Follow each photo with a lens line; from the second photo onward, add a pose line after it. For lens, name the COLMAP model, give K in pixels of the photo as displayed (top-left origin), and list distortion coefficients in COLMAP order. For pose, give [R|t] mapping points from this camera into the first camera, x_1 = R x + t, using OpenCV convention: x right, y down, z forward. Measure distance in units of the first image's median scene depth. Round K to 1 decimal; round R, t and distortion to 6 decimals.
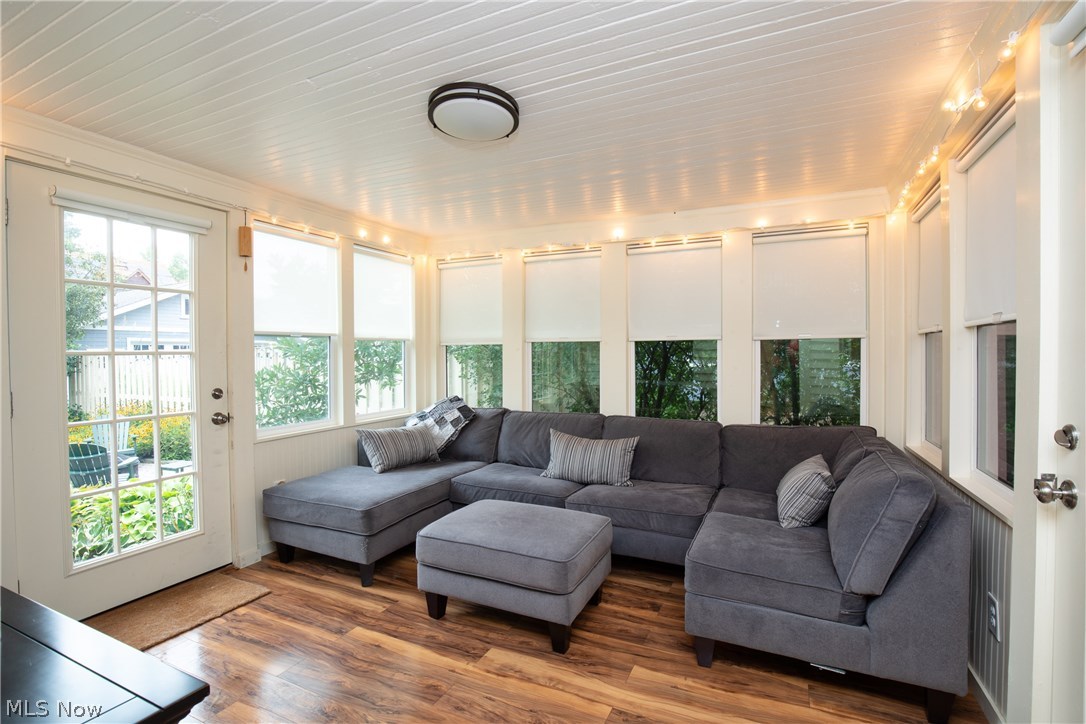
lens RADIAL K [[499.6, 0, 541.2], [0, 499.6, 360.8], [0, 0, 1]] dist [-0.024438, 0.003092]
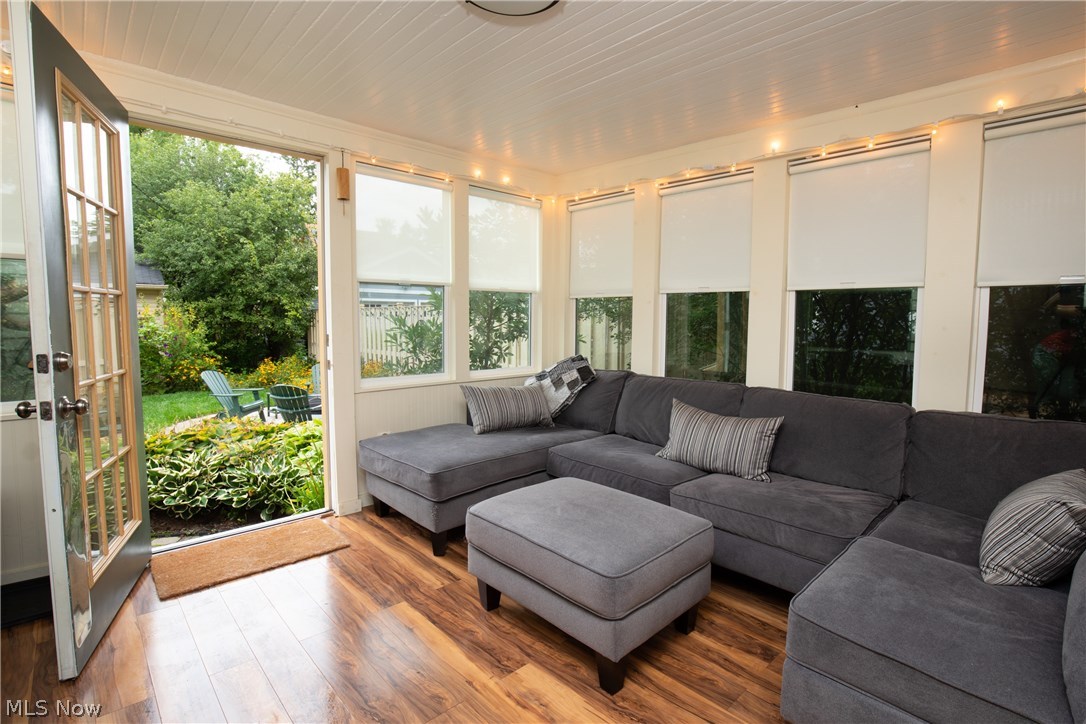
lens RADIAL K [[499.6, 0, 586.4], [0, 499.6, 354.8], [0, 0, 1]] dist [-0.024438, 0.003092]
pose [[0.941995, 0.038379, -0.333425, 0.166544], [-0.020453, 0.998158, 0.057109, 0.023788], [0.335003, -0.046977, 0.941045, 0.212847]]
